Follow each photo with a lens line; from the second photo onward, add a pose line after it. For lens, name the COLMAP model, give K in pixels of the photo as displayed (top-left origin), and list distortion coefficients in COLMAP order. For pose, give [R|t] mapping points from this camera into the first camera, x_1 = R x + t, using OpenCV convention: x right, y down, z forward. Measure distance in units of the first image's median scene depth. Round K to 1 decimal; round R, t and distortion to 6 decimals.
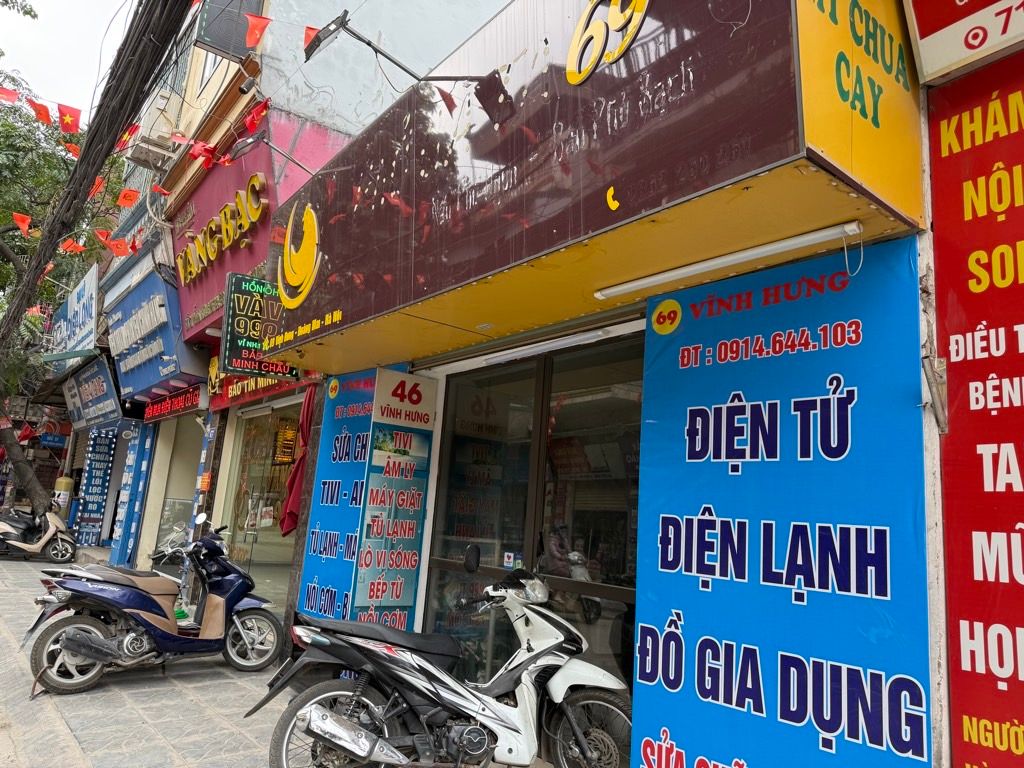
lens RADIAL K [[712.0, 0, 512.0], [0, 712.0, 384.0], [0, 0, 1]] dist [0.084230, -0.121575]
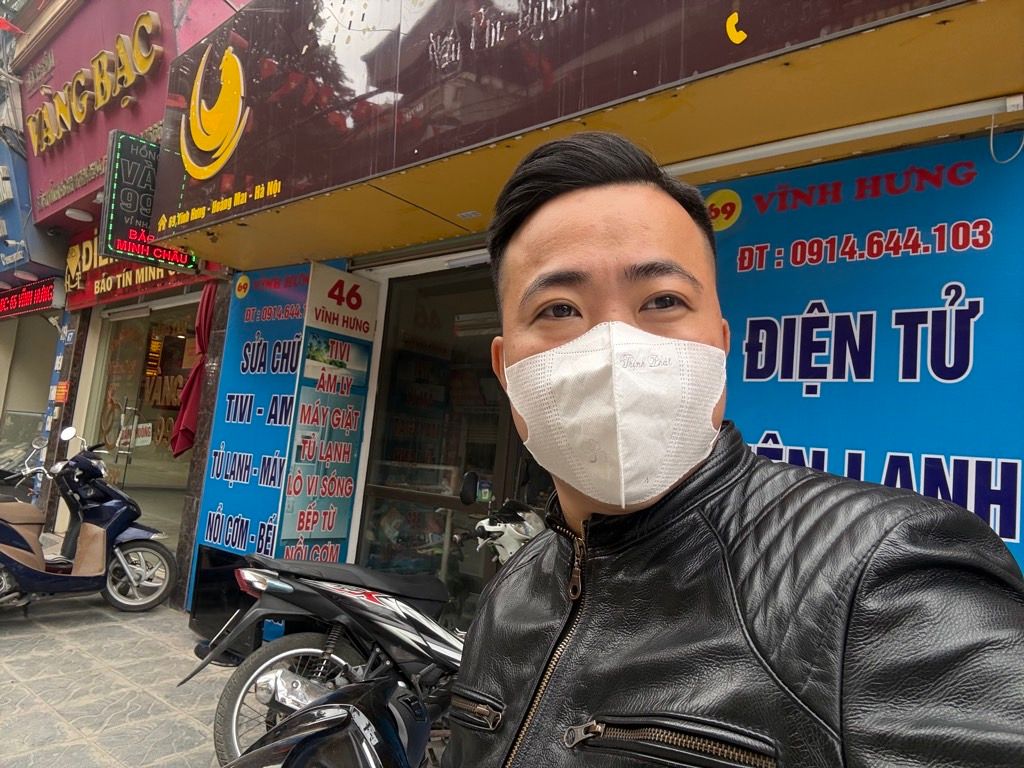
lens RADIAL K [[691.4, 0, 512.0], [0, 691.4, 384.0], [0, 0, 1]] dist [0.072003, -0.095217]
pose [[0.979162, 0.044125, 0.198228, -0.113725], [-0.062318, 0.994301, 0.086496, 0.034274], [-0.193282, -0.097046, 0.976332, 0.144943]]
